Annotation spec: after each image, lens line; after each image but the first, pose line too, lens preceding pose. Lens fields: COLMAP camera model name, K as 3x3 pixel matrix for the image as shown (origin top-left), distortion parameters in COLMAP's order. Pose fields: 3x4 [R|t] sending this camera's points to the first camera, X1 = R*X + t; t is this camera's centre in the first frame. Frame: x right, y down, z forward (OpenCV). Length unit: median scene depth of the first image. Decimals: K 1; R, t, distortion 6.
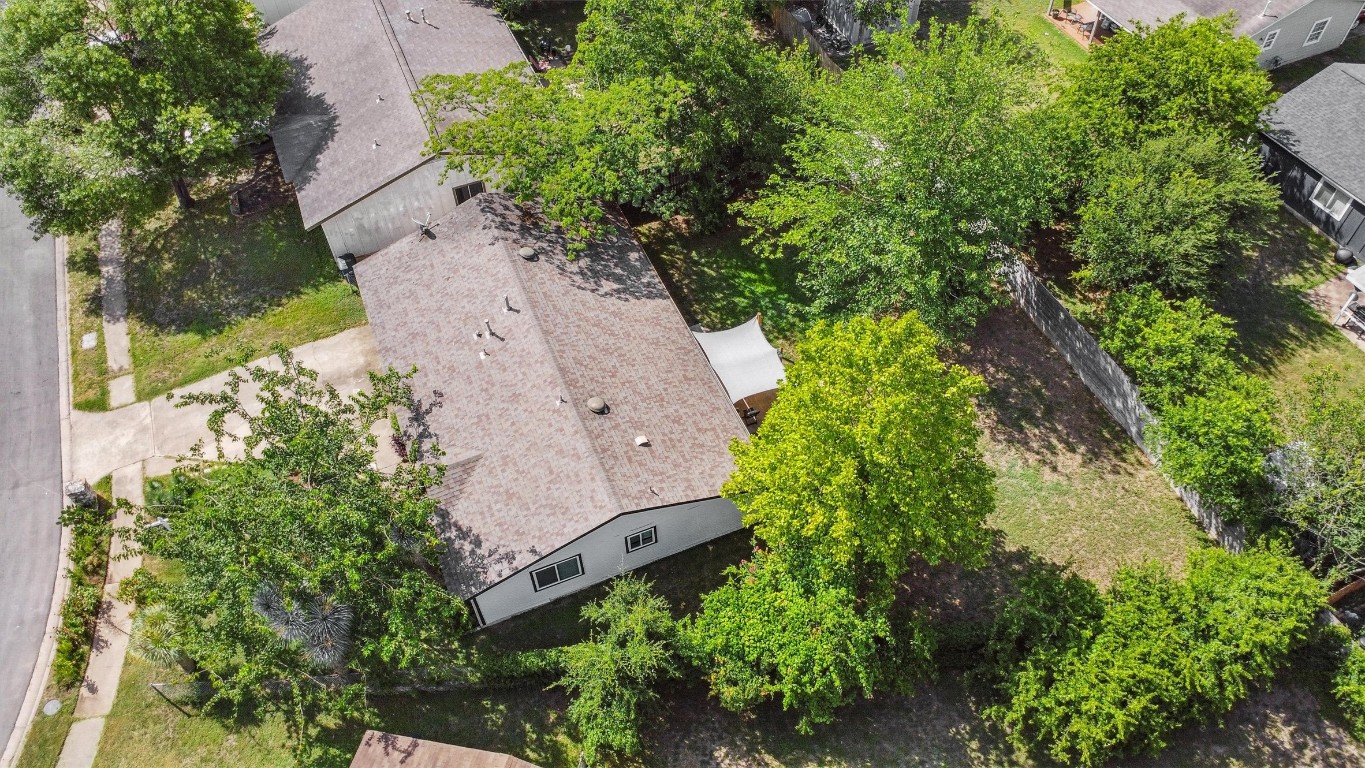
lens RADIAL K [[1100.0, 0, 682.5], [0, 1100.0, 384.0], [0, 0, 1]] dist [-0.045105, 0.003854]
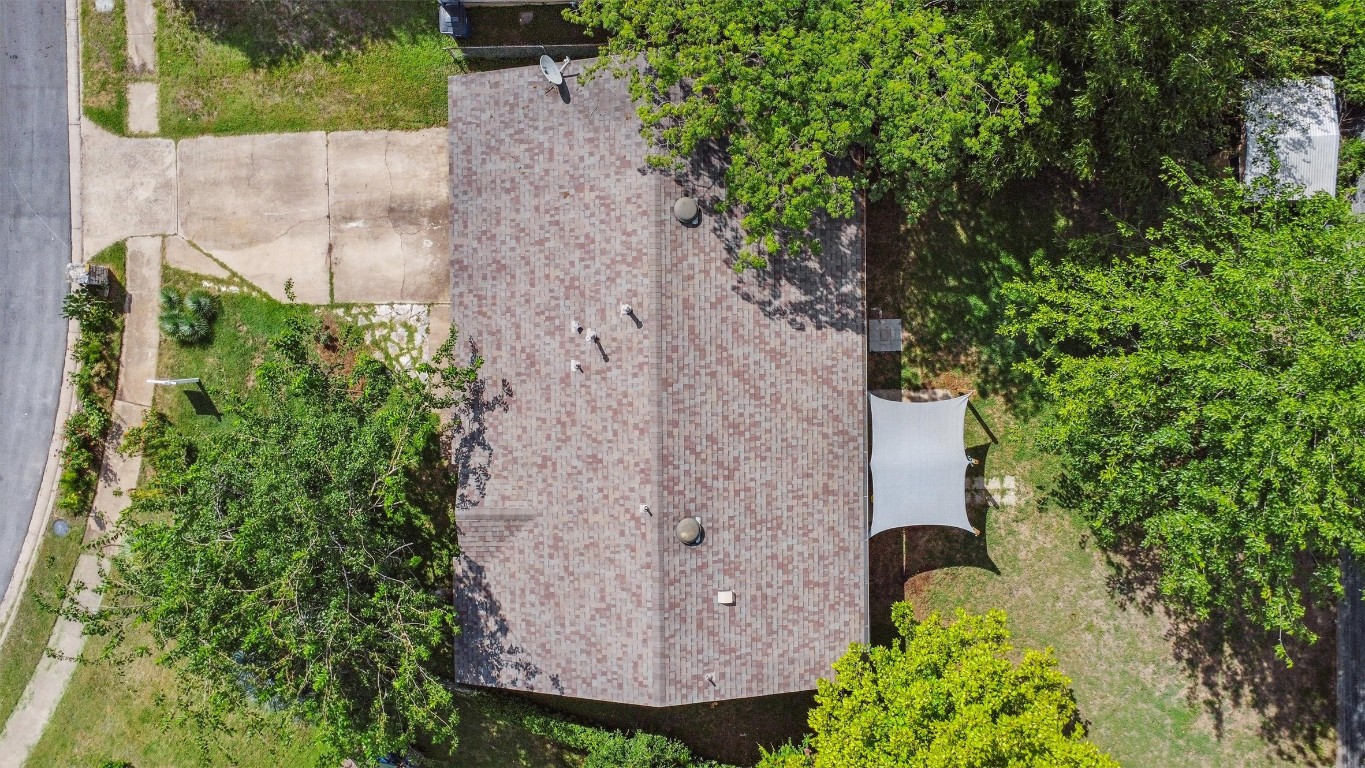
lens RADIAL K [[1100.0, 0, 682.5], [0, 1100.0, 384.0], [0, 0, 1]] dist [-0.045105, 0.003854]
pose [[0.928214, 0.371823, -0.012871, -0.102116], [-0.261542, 0.676733, 0.688207, -0.526258], [0.264601, -0.635438, 0.725400, 0.484790]]
